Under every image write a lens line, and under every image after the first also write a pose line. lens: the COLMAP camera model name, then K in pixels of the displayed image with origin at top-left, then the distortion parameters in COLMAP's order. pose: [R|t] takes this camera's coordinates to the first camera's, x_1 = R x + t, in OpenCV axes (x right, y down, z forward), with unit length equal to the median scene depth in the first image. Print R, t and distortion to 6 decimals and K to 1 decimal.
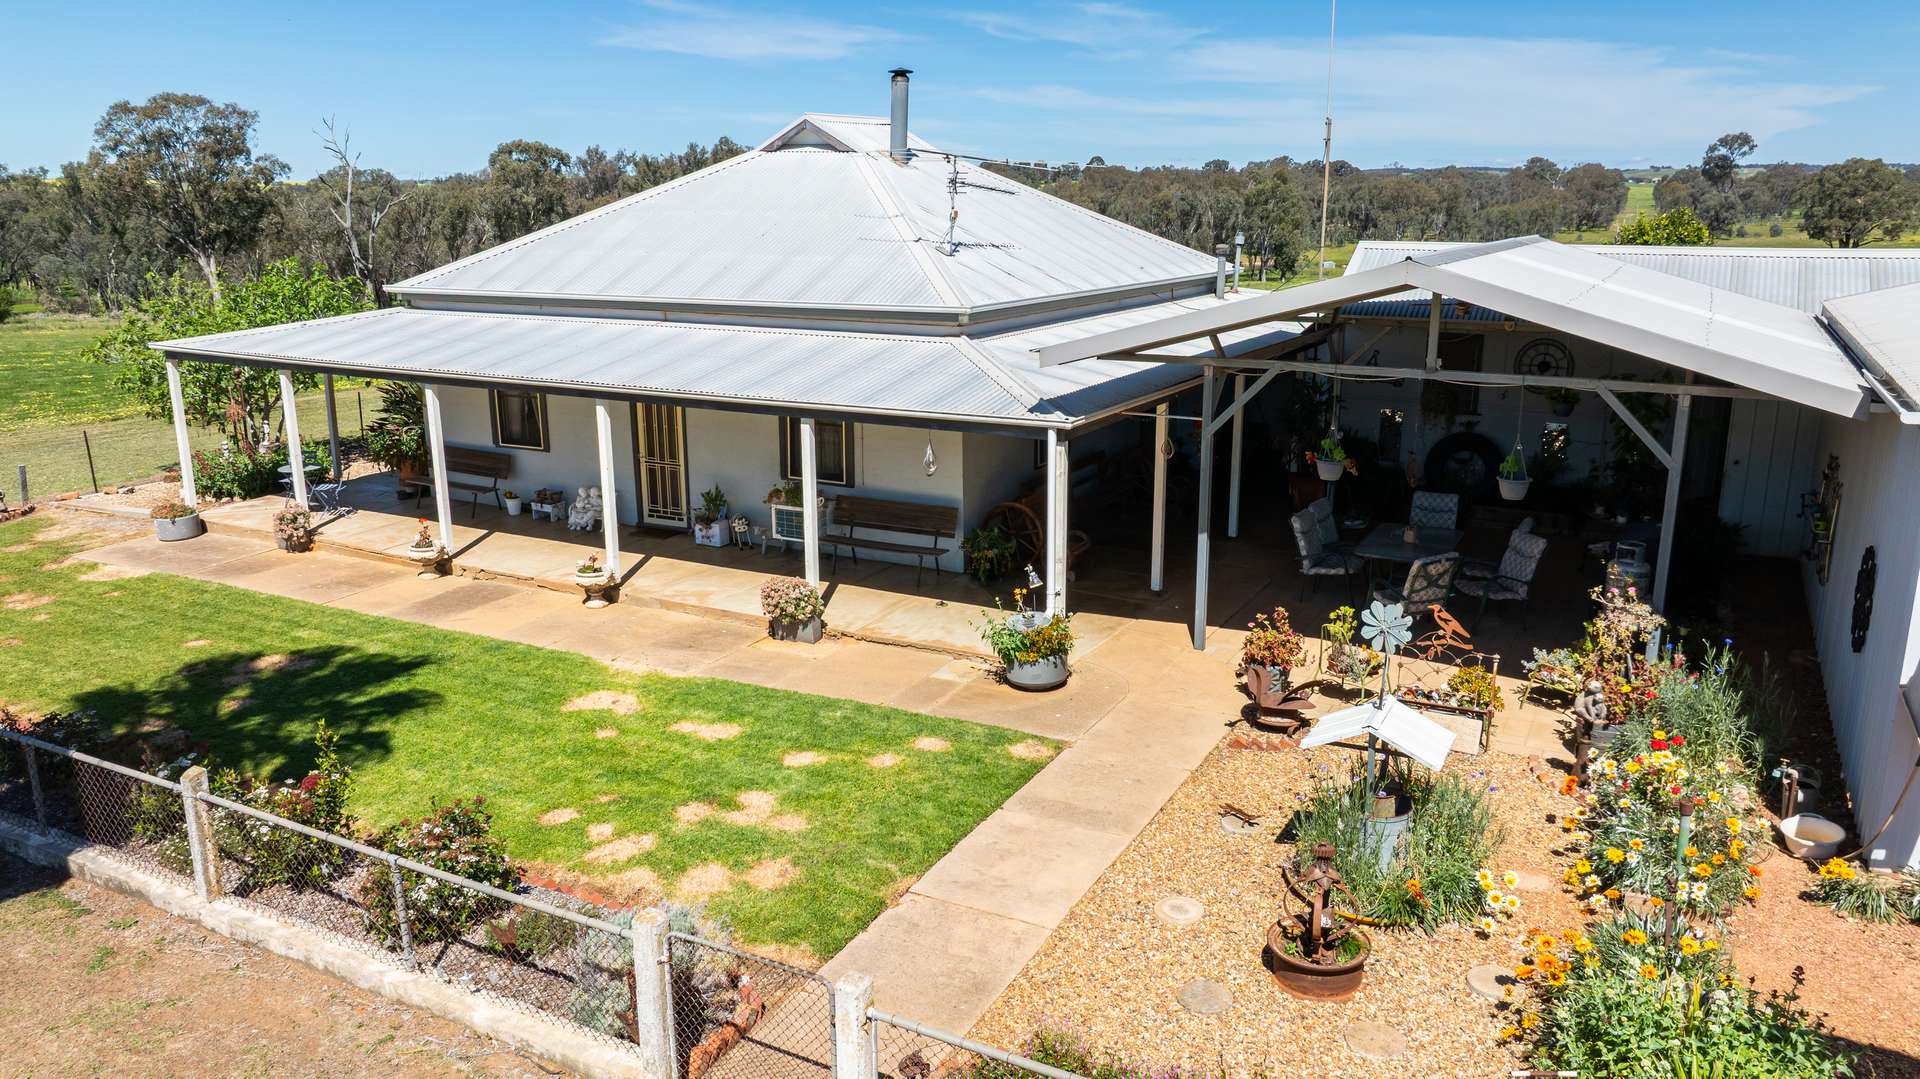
lens RADIAL K [[1333.5, 0, 960.0], [0, 1333.5, 539.5], [0, 0, 1]] dist [-0.063627, 0.082568]
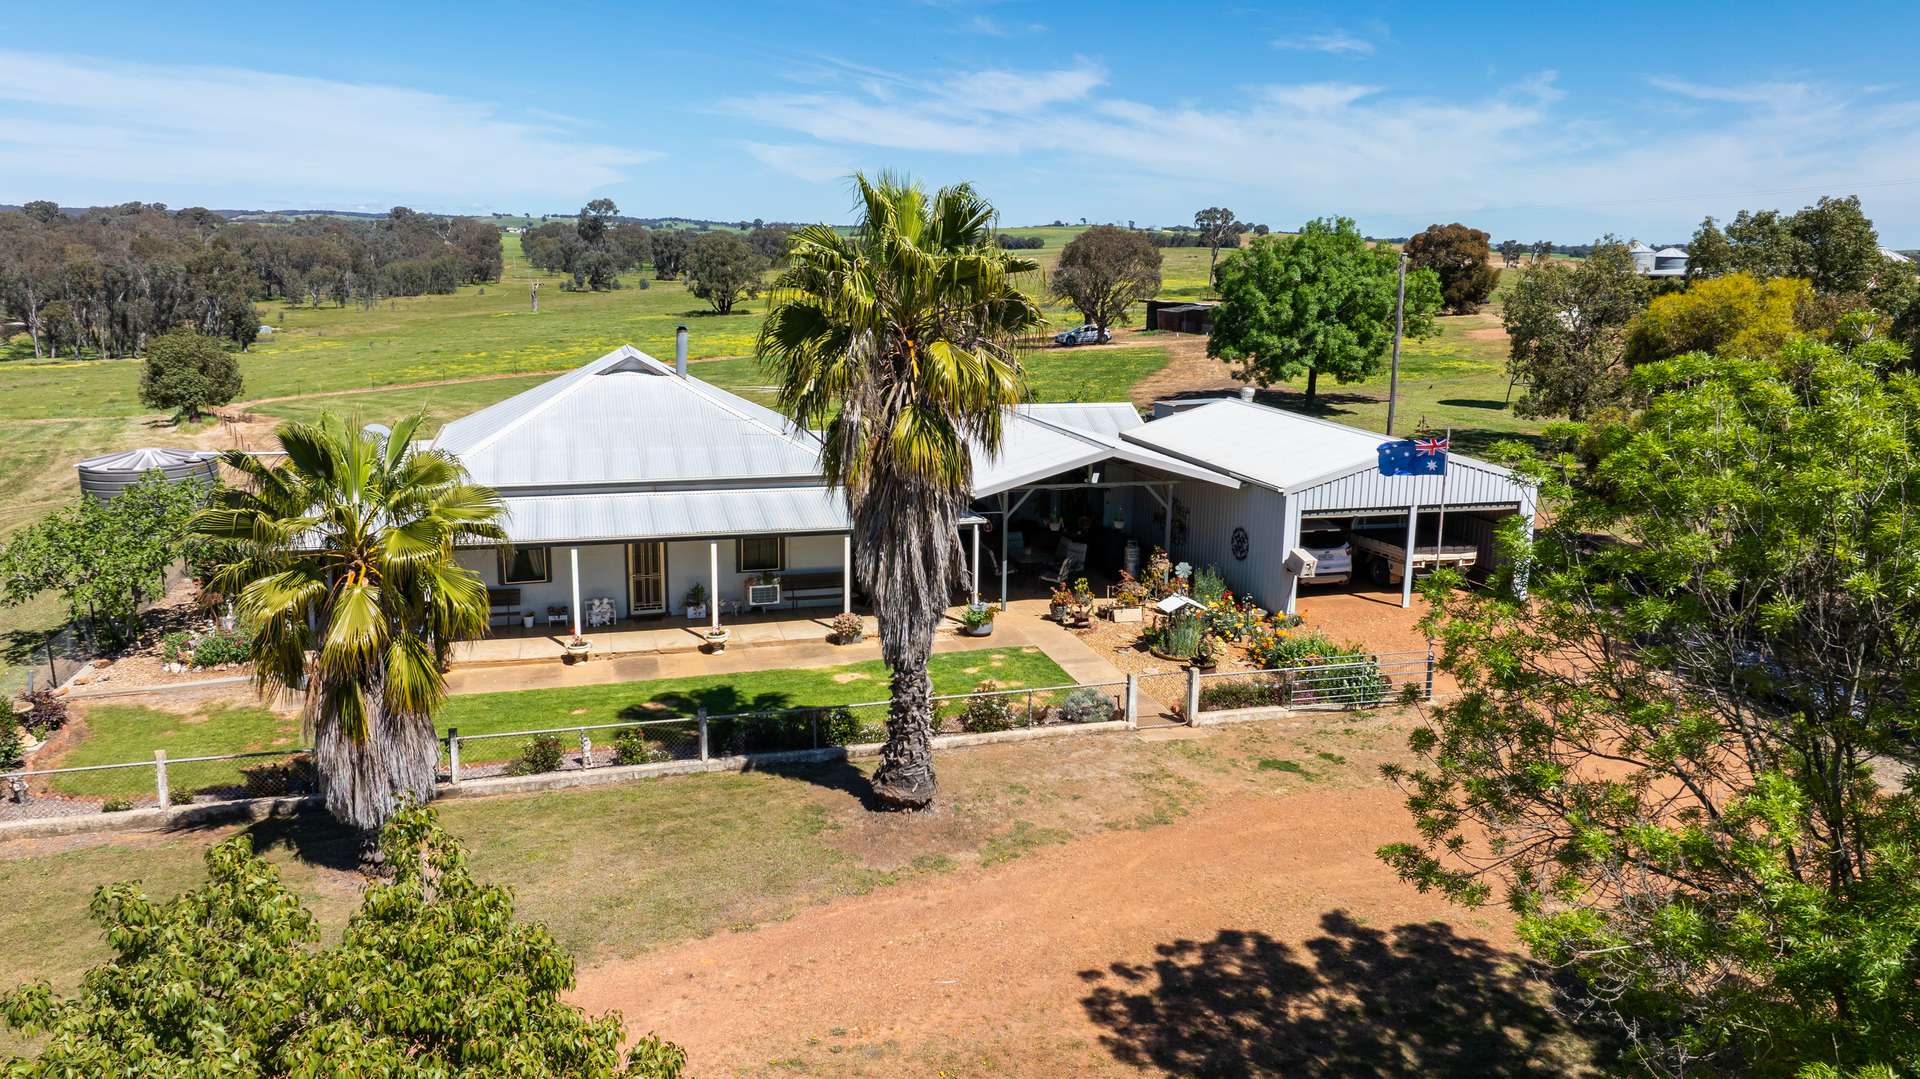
lens RADIAL K [[1333.5, 0, 960.0], [0, 1333.5, 539.5], [0, 0, 1]] dist [-0.063627, 0.082568]
pose [[0.711221, -0.132761, 0.690318, -1.190401], [0.158608, 0.986988, 0.026405, -0.092919], [-0.684842, 0.090710, 0.723024, -0.513087]]
